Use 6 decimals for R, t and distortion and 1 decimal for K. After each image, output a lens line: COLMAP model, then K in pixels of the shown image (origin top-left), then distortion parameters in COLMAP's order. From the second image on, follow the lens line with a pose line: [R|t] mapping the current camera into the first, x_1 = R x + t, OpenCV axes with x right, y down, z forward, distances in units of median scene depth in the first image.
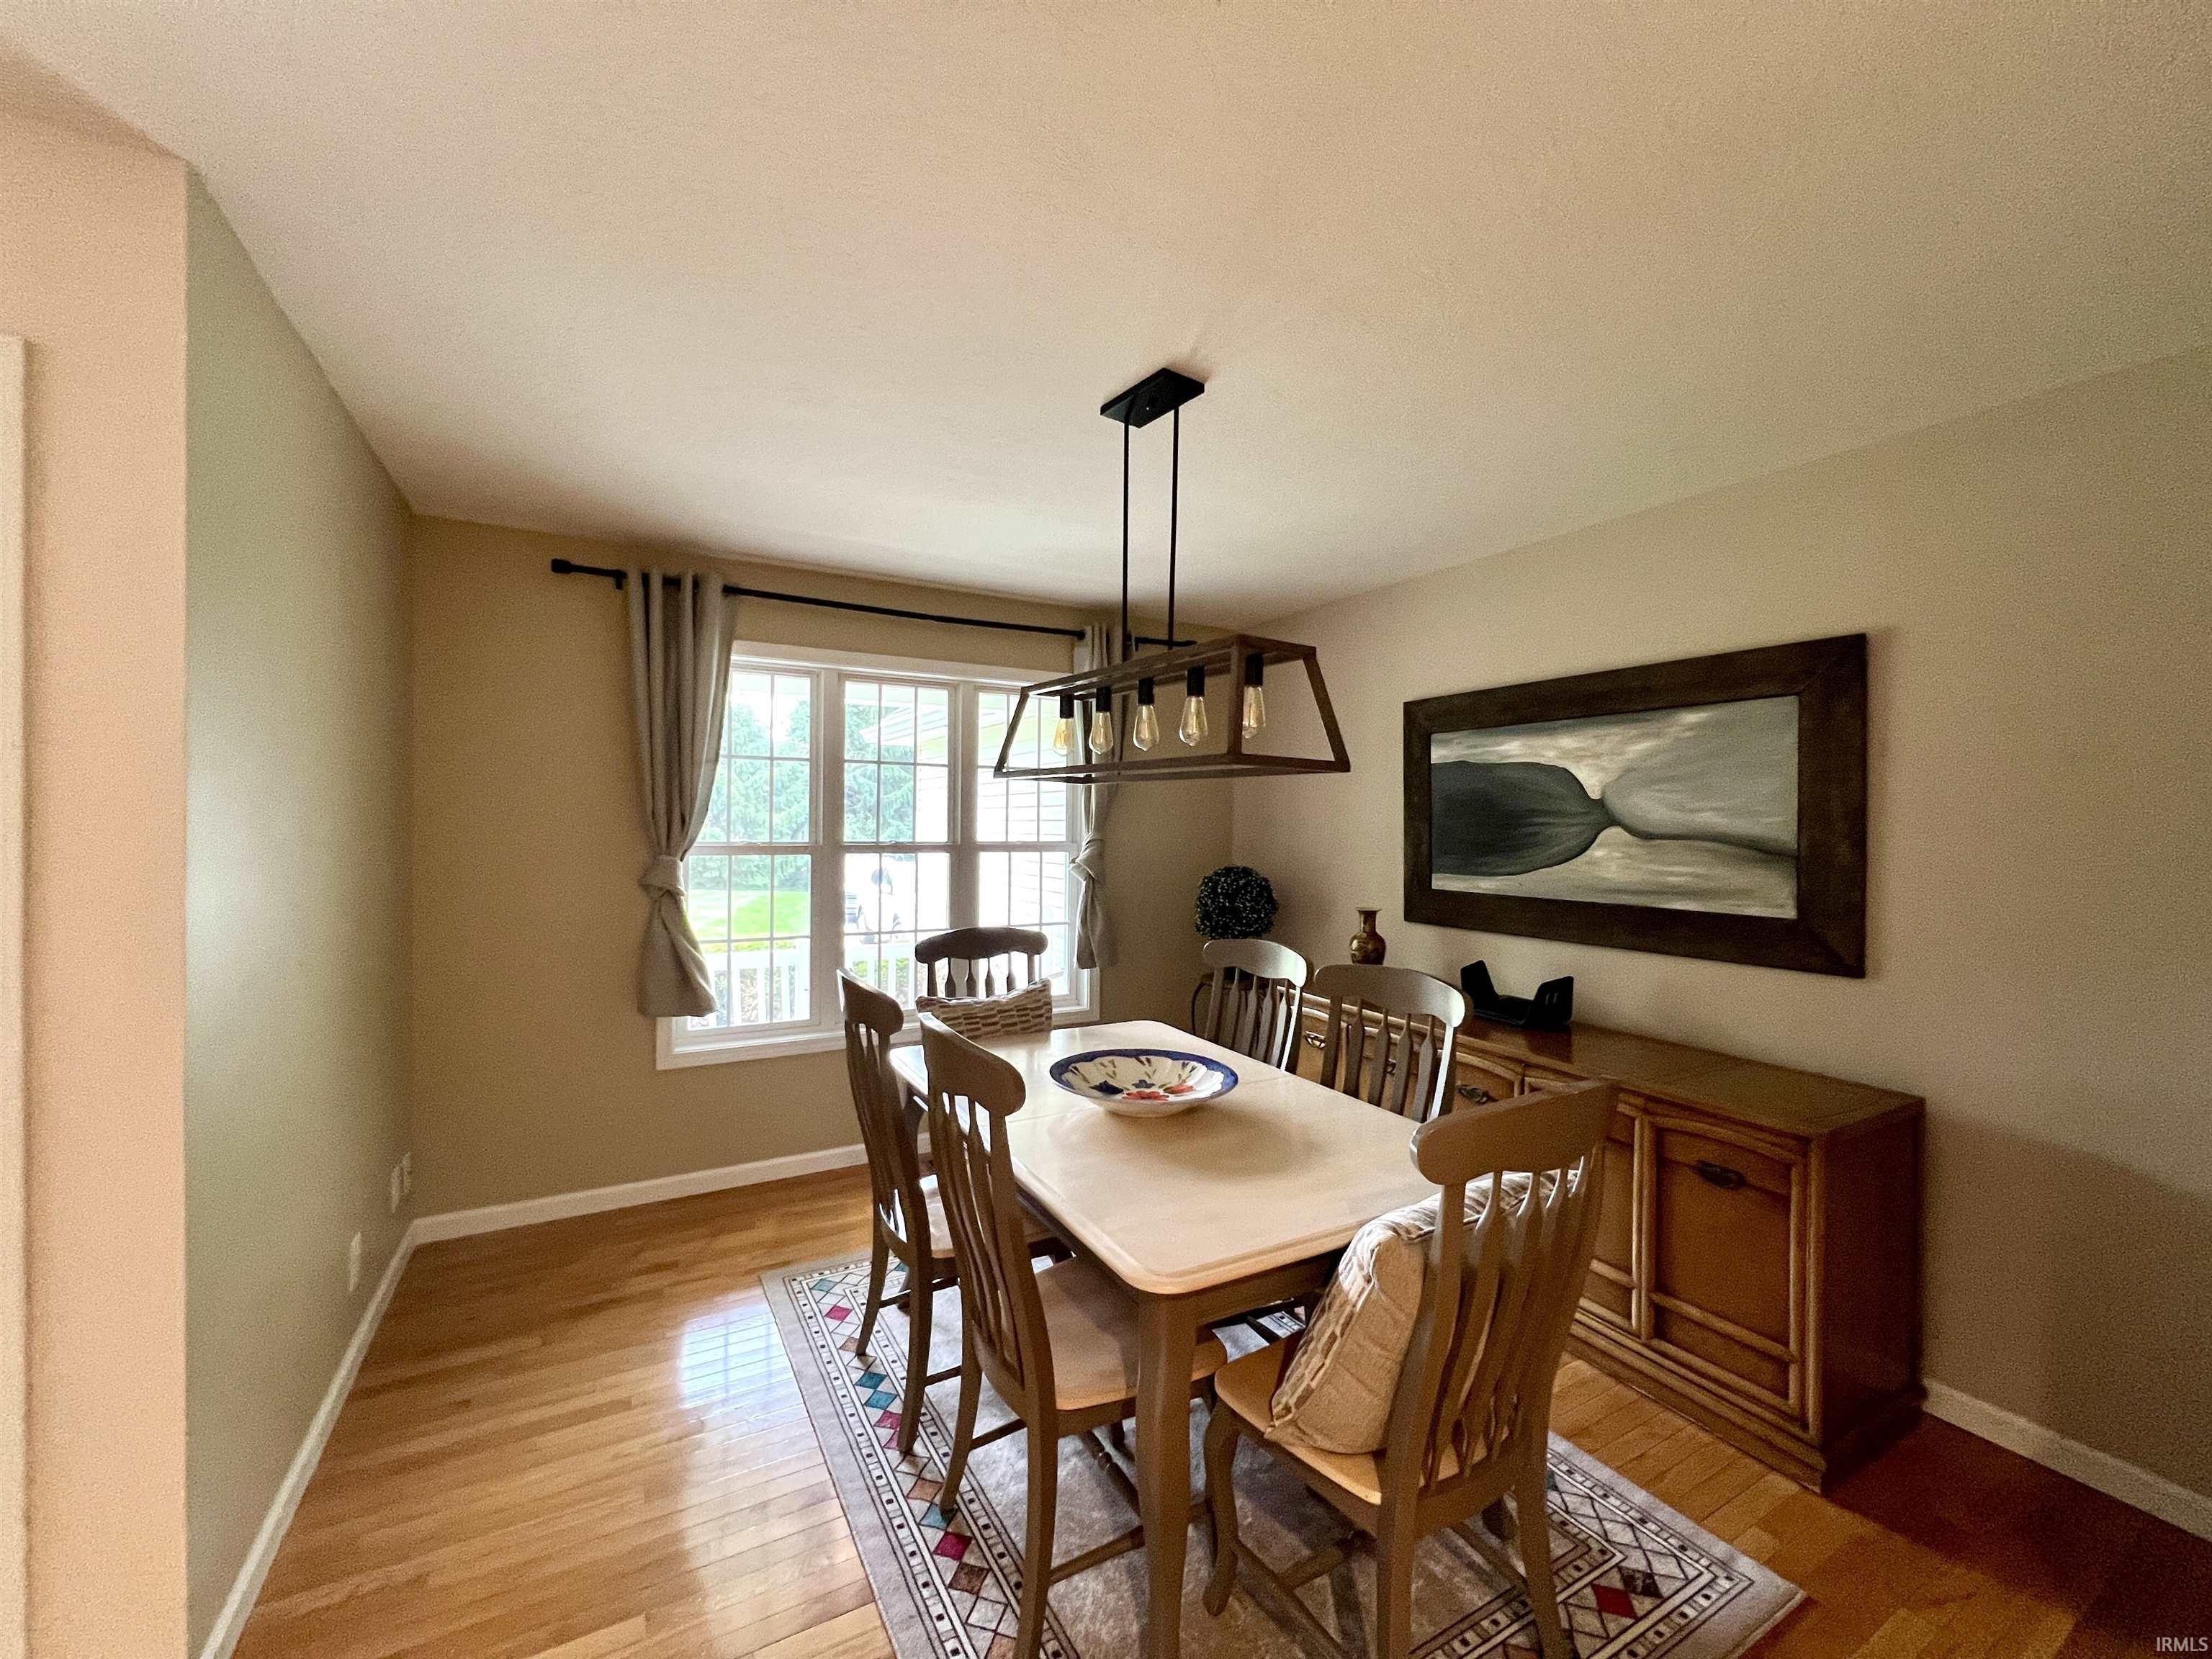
lens RADIAL K [[883.2, 0, 1099.5], [0, 883.2, 830.7], [0, 0, 1]] dist [-0.002040, -0.000065]
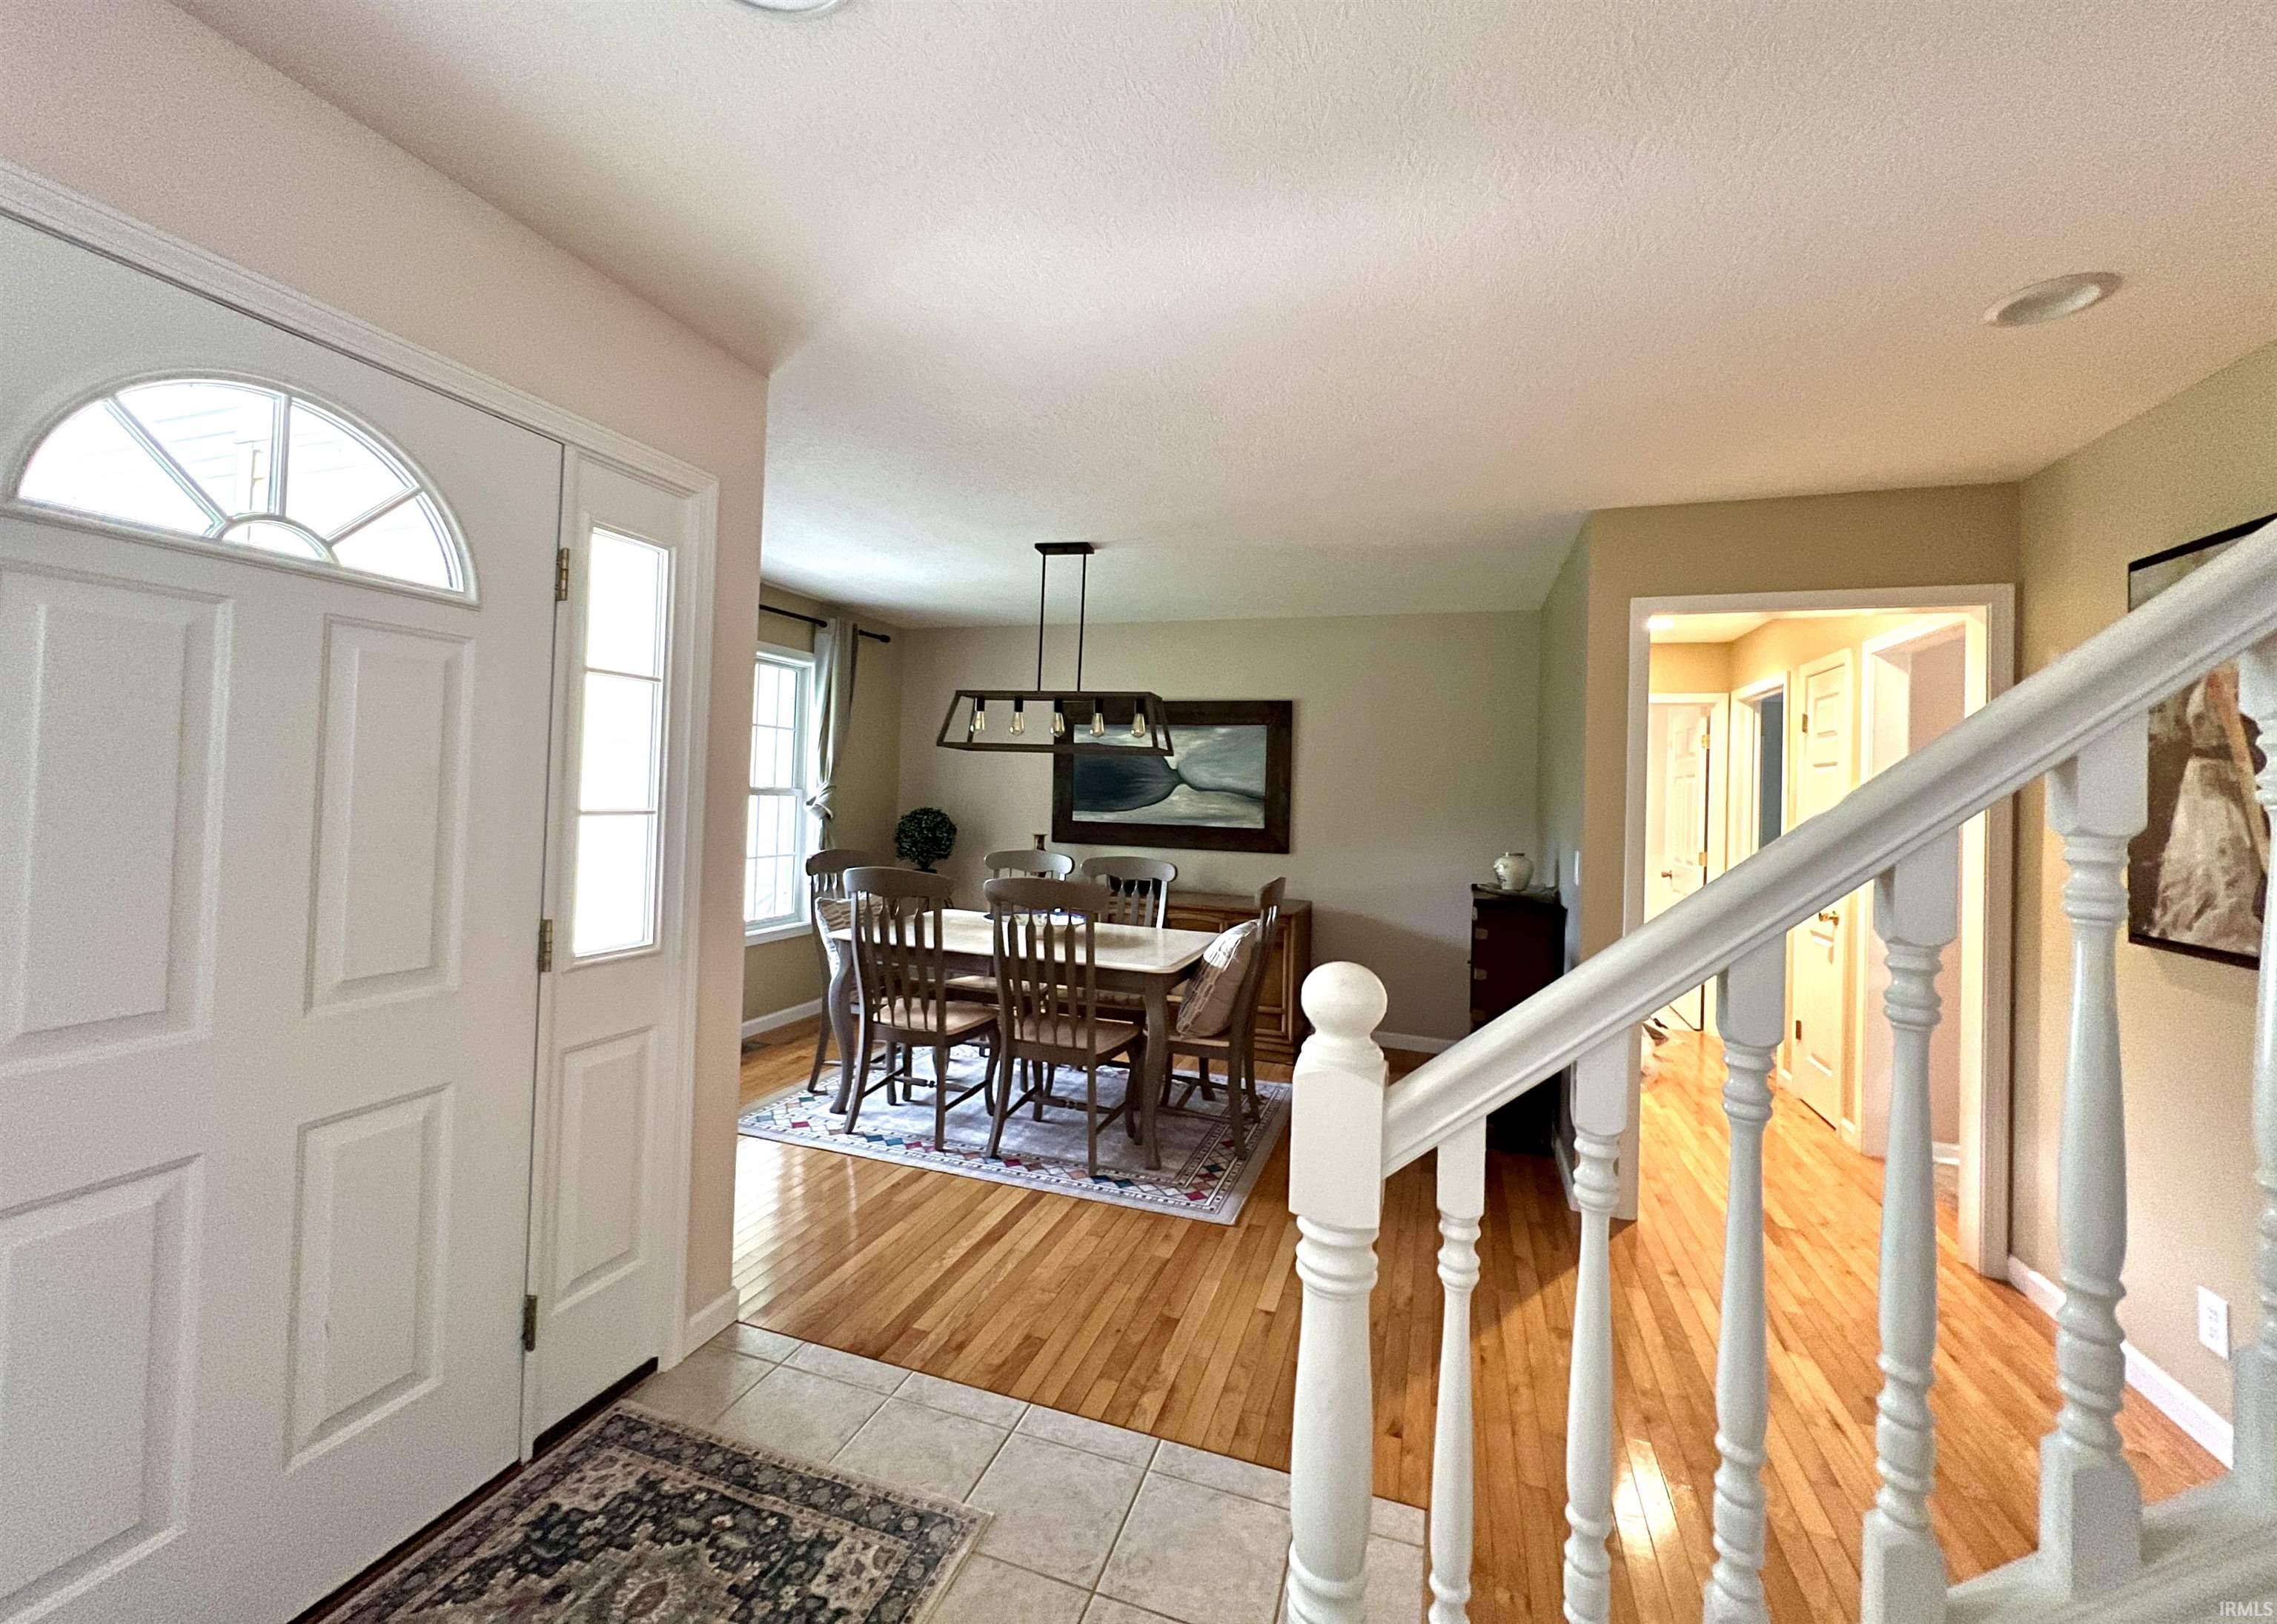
lens RADIAL K [[908.6, 0, 1129.3], [0, 908.6, 773.7], [0, 0, 1]] dist [-0.002258, -0.000266]
pose [[0.748319, 0.023709, 0.662915, -0.862594], [-0.016587, 0.999717, -0.017031, 0.008917], [-0.663131, 0.001749, 0.748501, -0.410306]]
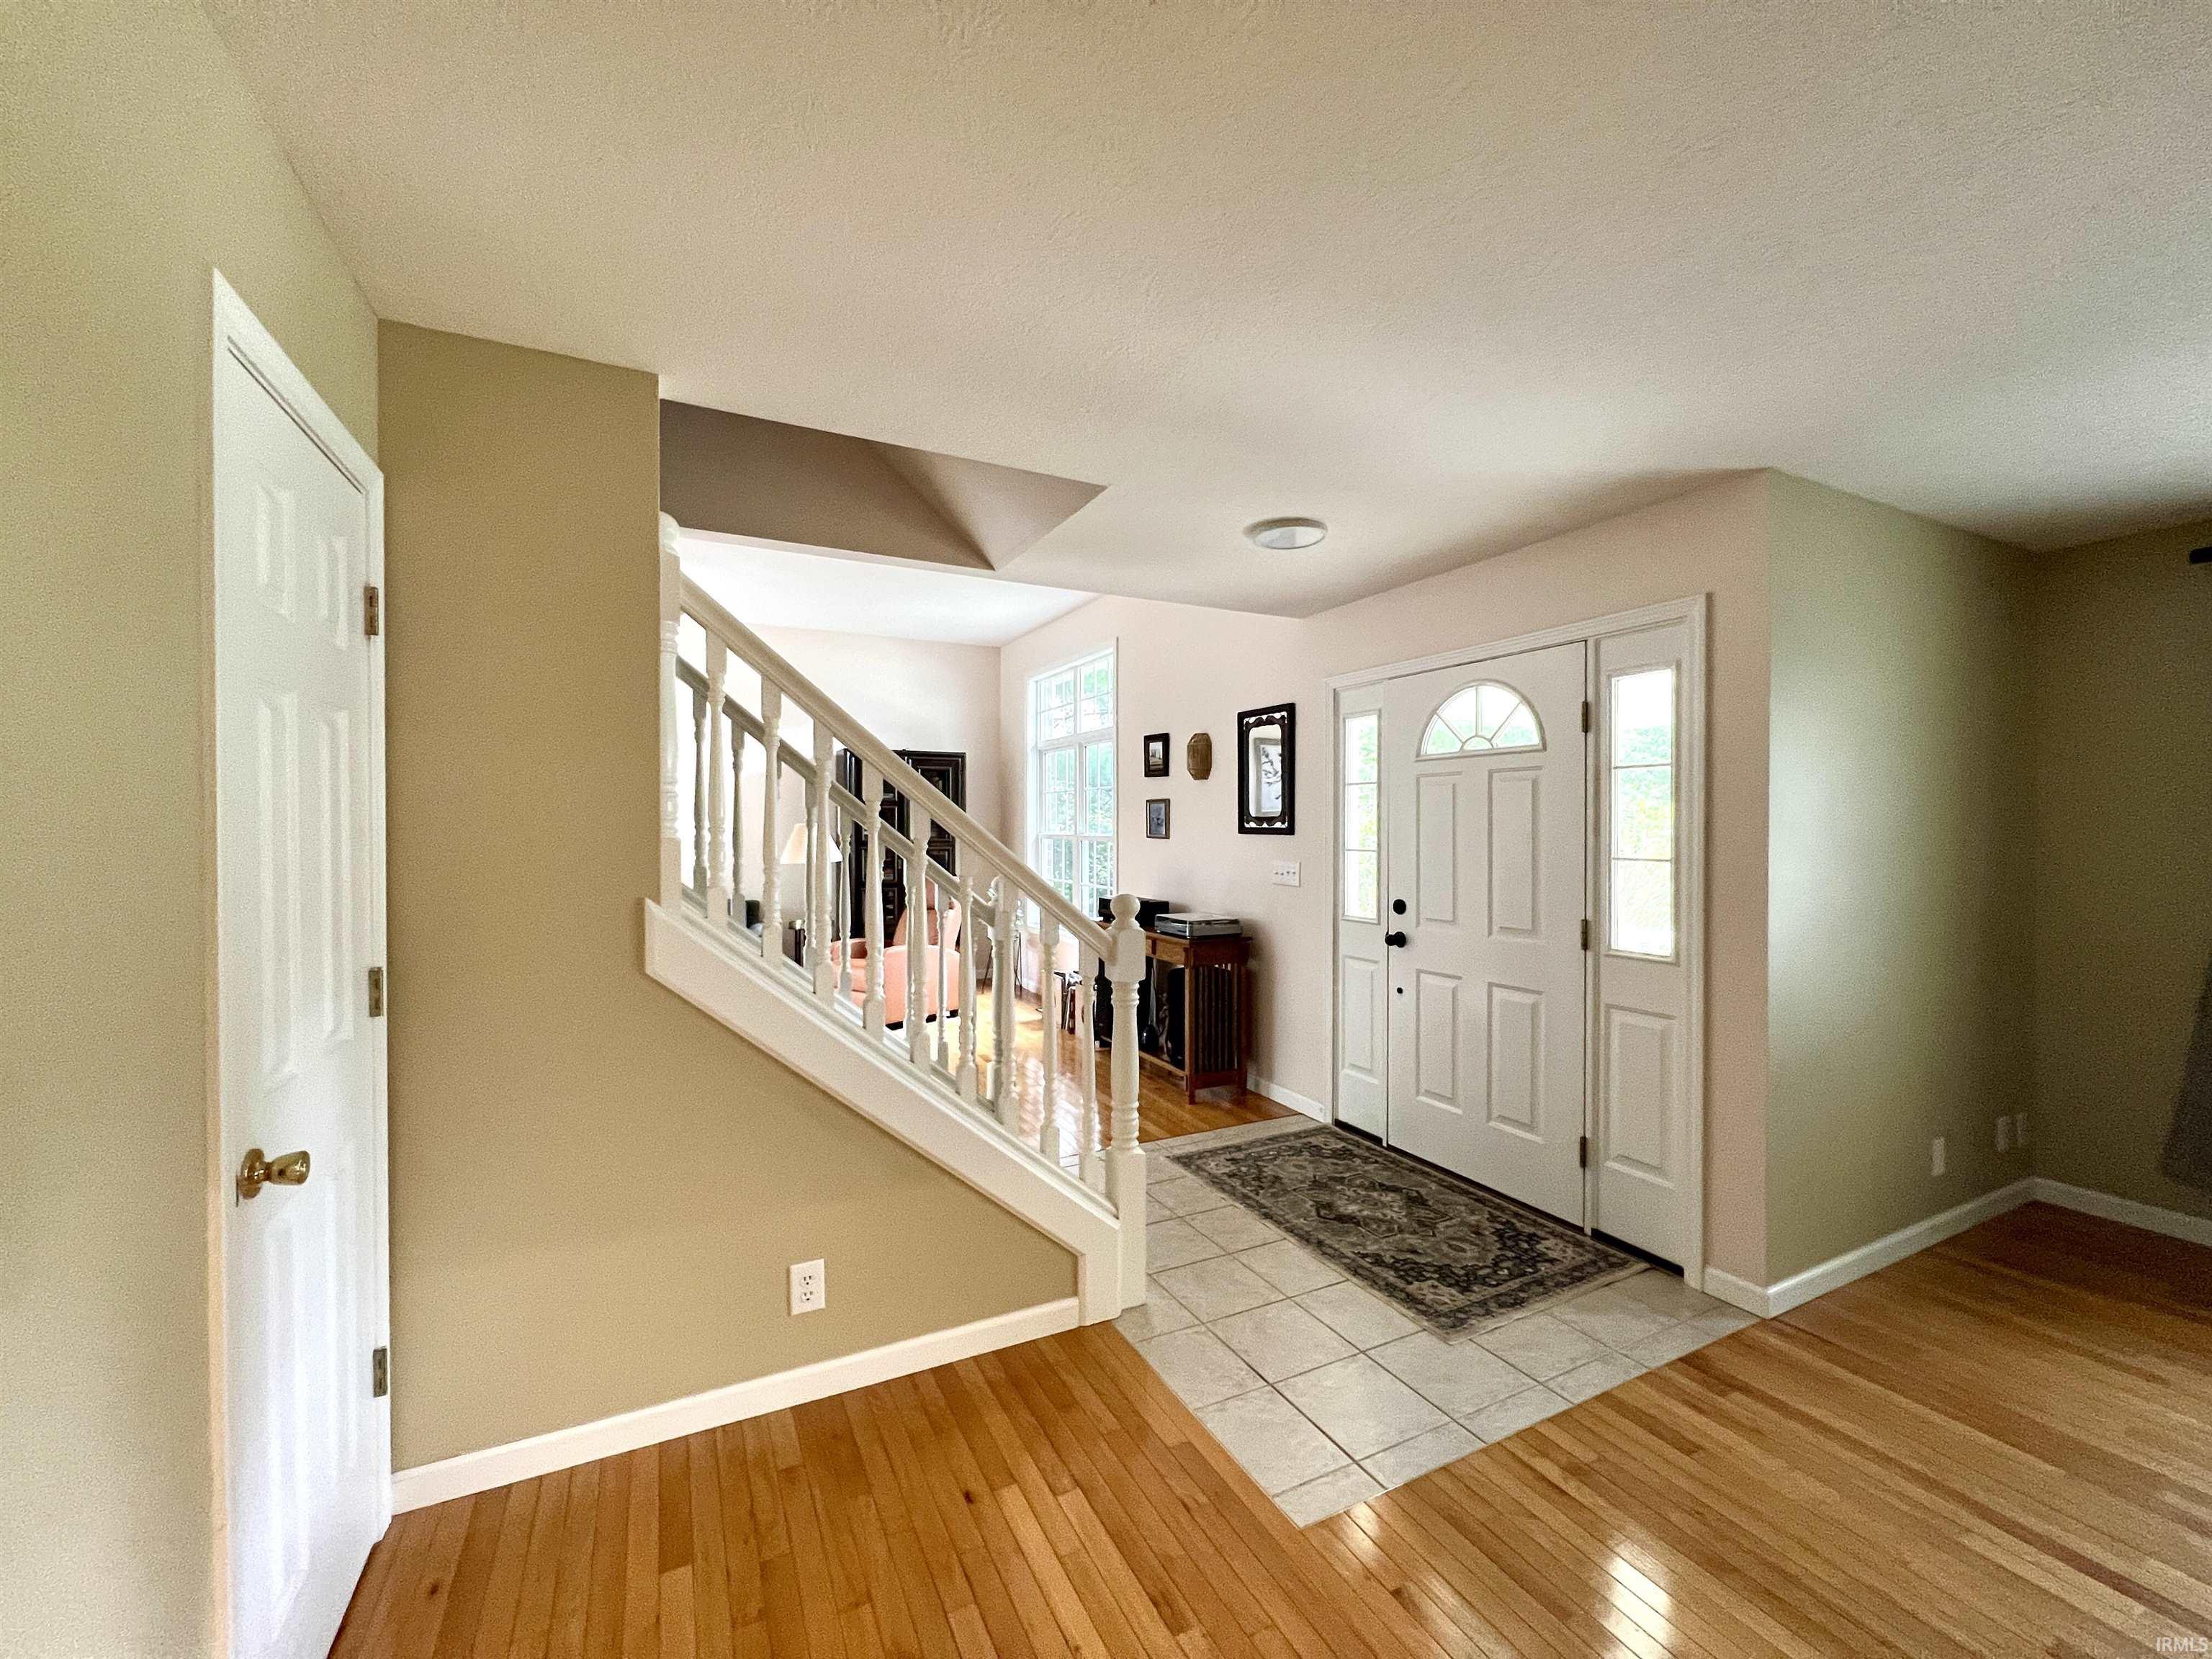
lens RADIAL K [[883.2, 0, 1099.5], [0, 883.2, 830.7], [0, 0, 1]] dist [-0.002040, -0.000065]
pose [[-0.051315, -0.007648, -0.998653, 0.486926], [-0.007371, 0.999946, -0.007279, 0.012626], [0.998655, 0.006988, -0.051369, -0.165847]]
